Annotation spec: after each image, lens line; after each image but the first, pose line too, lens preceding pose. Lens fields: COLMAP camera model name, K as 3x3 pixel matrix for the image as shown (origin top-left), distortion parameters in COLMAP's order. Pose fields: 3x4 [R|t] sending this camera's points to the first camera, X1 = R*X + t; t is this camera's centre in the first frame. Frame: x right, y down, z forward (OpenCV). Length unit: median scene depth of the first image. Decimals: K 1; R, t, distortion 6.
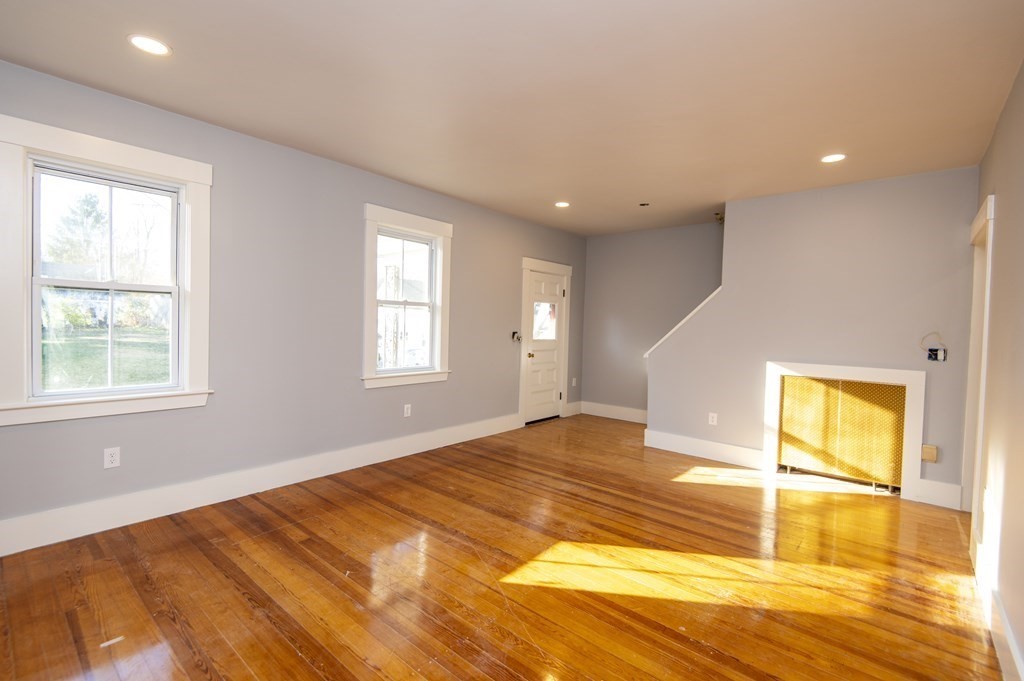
lens RADIAL K [[469.5, 0, 512.0], [0, 469.5, 340.5], [0, 0, 1]] dist [-0.003161, -0.000727]
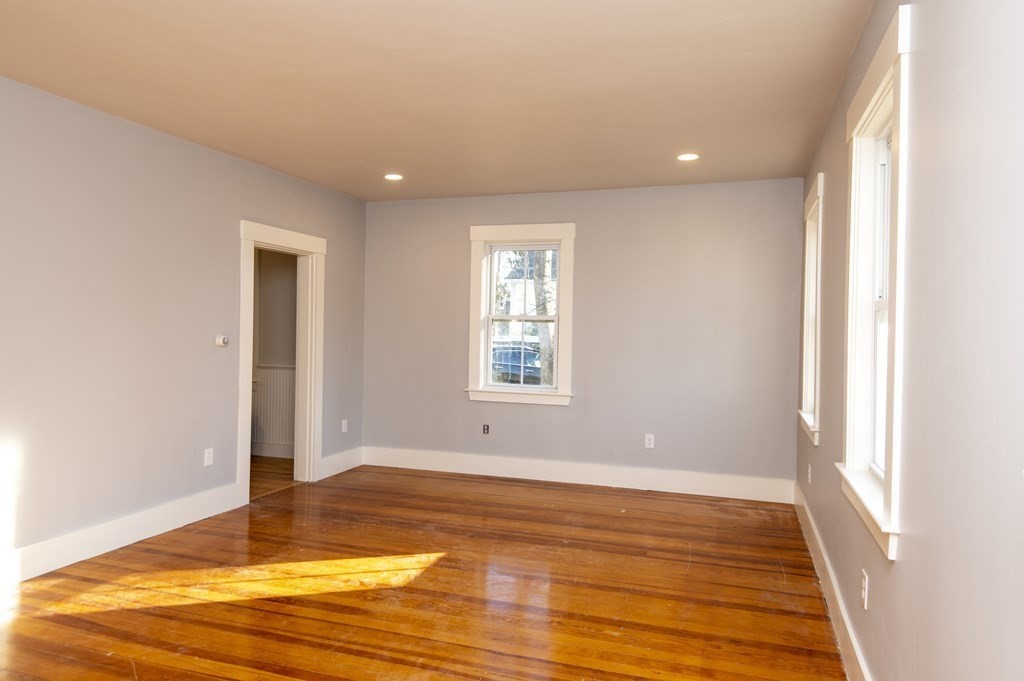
lens RADIAL K [[677.3, 0, 512.0], [0, 677.3, 340.5], [0, 0, 1]] dist [0.000306, 0.000223]
pose [[-0.931121, -0.037347, -0.362794, 0.402918], [-0.057168, 0.997392, 0.044050, -0.095353], [0.360203, 0.061756, -0.930828, 2.295793]]
